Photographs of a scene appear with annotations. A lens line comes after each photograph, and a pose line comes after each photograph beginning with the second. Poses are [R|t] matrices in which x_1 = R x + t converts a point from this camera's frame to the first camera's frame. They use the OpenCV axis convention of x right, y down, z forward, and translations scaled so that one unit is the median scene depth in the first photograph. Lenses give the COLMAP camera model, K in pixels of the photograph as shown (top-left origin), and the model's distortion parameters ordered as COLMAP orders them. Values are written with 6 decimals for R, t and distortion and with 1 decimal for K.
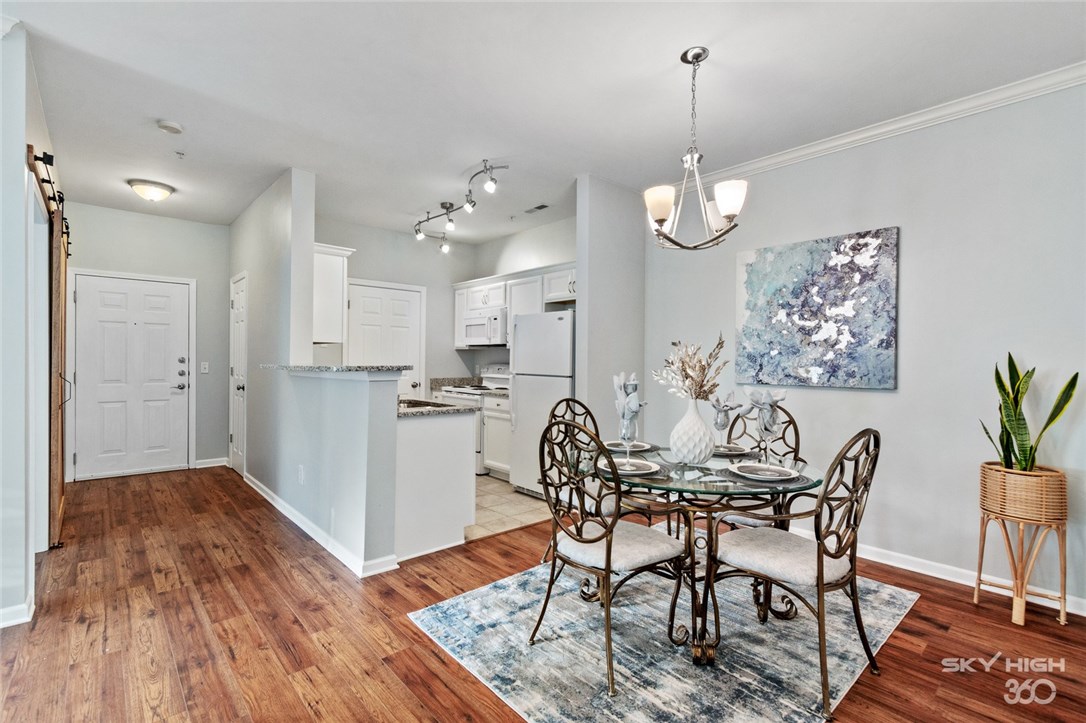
lens RADIAL K [[498.9, 0, 542.3], [0, 498.9, 355.3], [0, 0, 1]] dist [-0.000236, -0.000157]
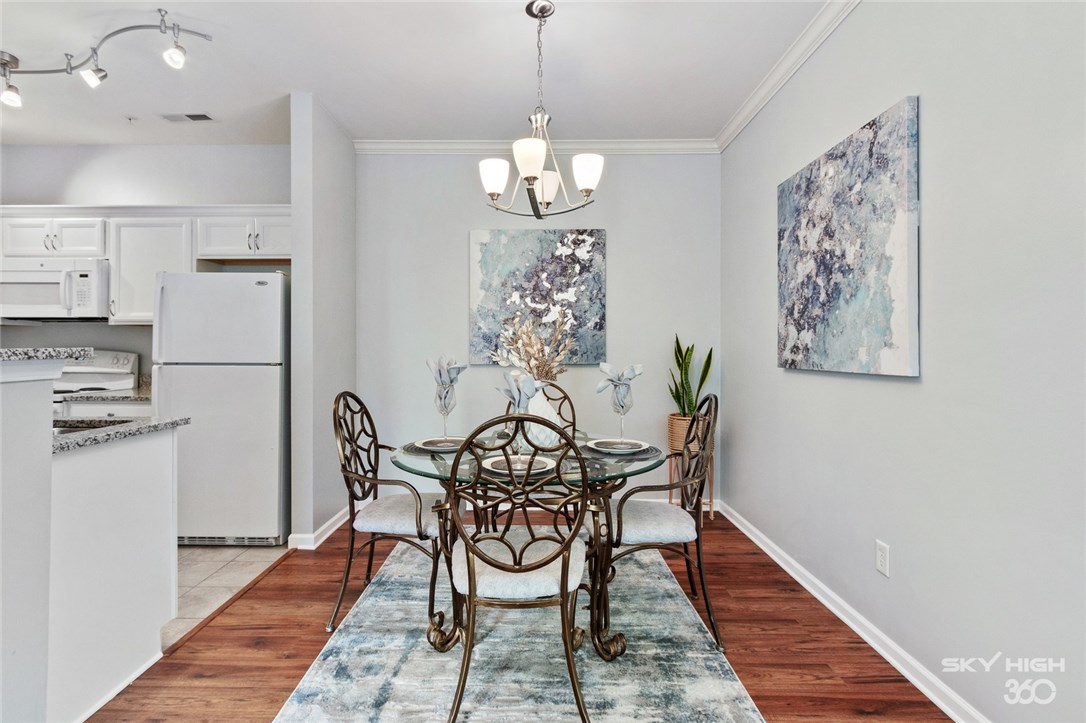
lens RADIAL K [[498.9, 0, 522.2], [0, 498.9, 342.3], [0, 0, 1]] dist [-0.000236, -0.000157]
pose [[0.673481, -0.001871, 0.739202, -0.273797], [0.000546, 0.999998, 0.002033, 0.012082], [-0.739205, -0.000965, 0.673480, 0.275570]]
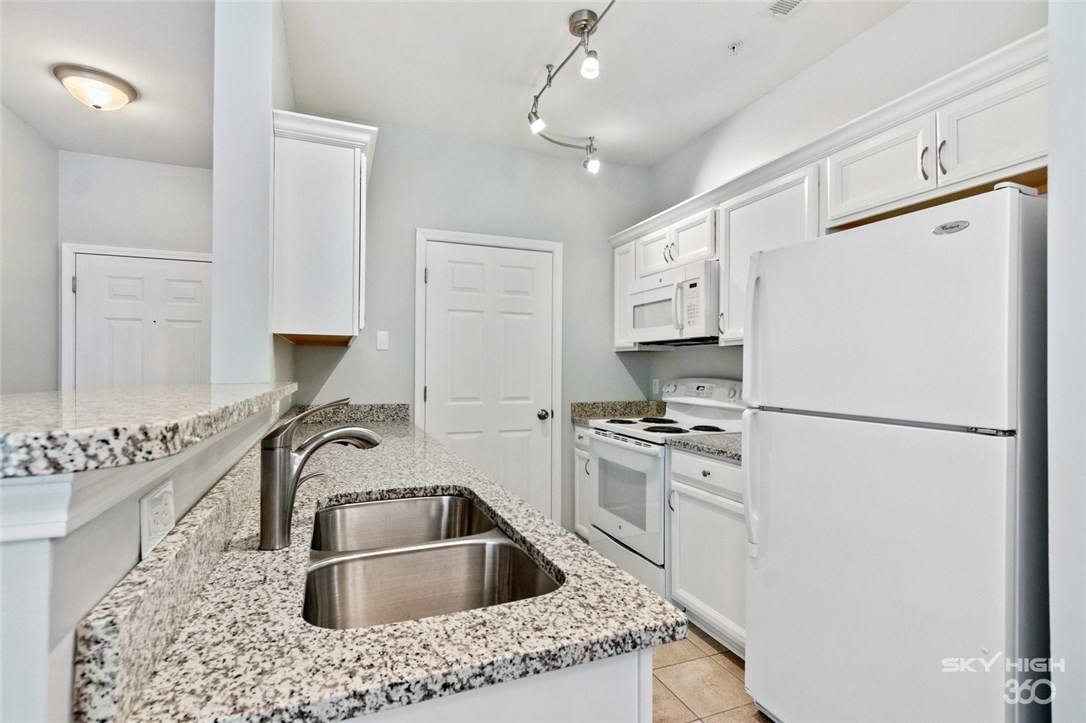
lens RADIAL K [[498.9, 0, 536.9], [0, 498.9, 369.9], [0, 0, 1]] dist [-0.000236, -0.000157]
pose [[0.939012, -0.006522, -0.343822, -0.104165], [0.009507, 0.999930, 0.006997, 0.006535], [0.343752, -0.009839, 0.939009, 0.728906]]
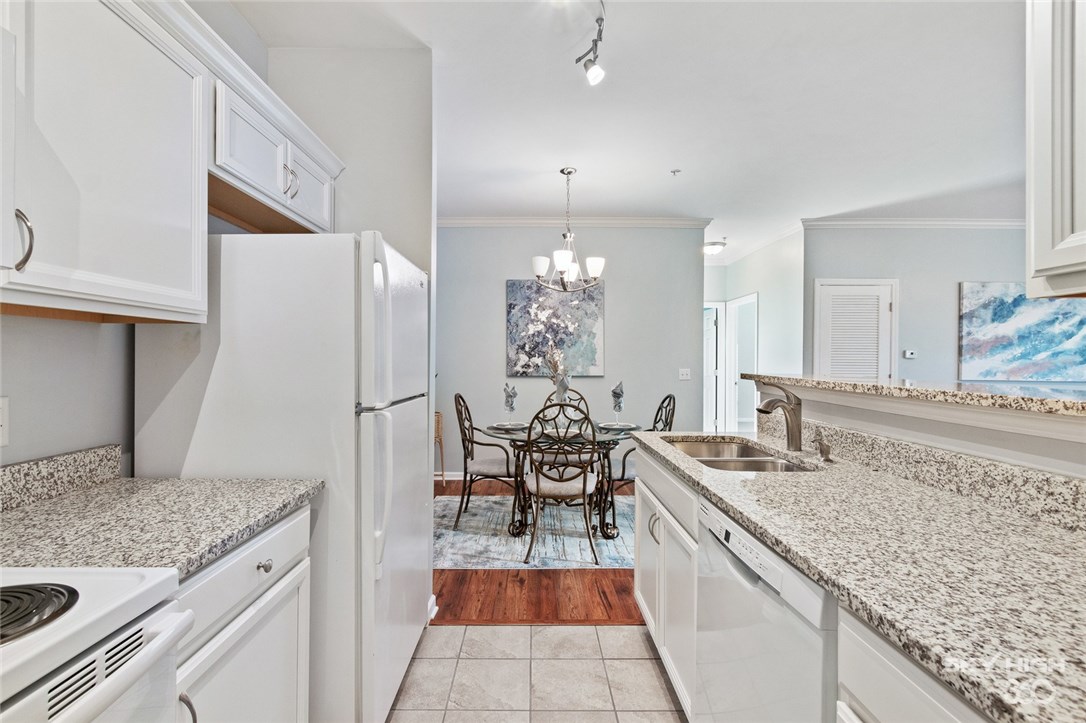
lens RADIAL K [[498.9, 0, 537.1], [0, 498.9, 361.0], [0, 0, 1]] dist [-0.000236, -0.000157]
pose [[-0.757331, -0.014861, 0.652862, -0.442254], [-0.016189, 0.999861, 0.003980, 0.002887], [-0.652830, -0.007555, -0.757467, 1.472836]]
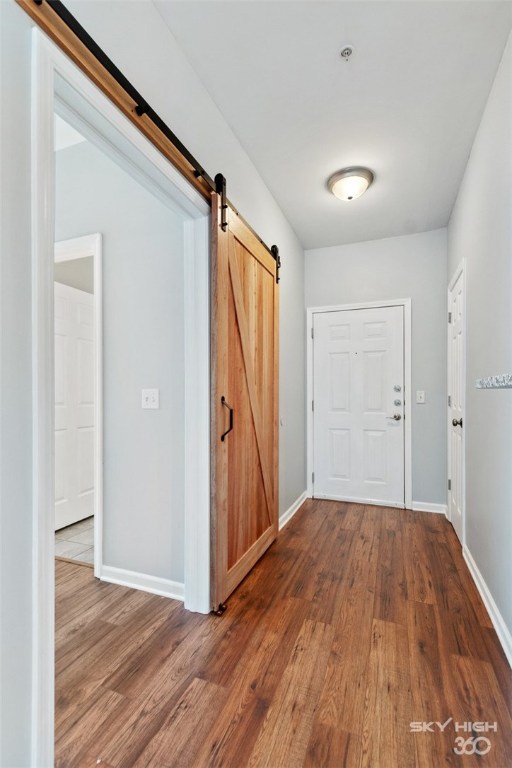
lens RADIAL K [[352.8, 0, 254.6], [0, 352.8, 398.9], [0, 0, 1]] dist [-0.000236, -0.000157]
pose [[0.450109, -0.004696, -0.892961, -0.377180], [0.010068, 0.999949, -0.000184, 0.038267], [0.892917, -0.008908, 0.450133, 0.683589]]
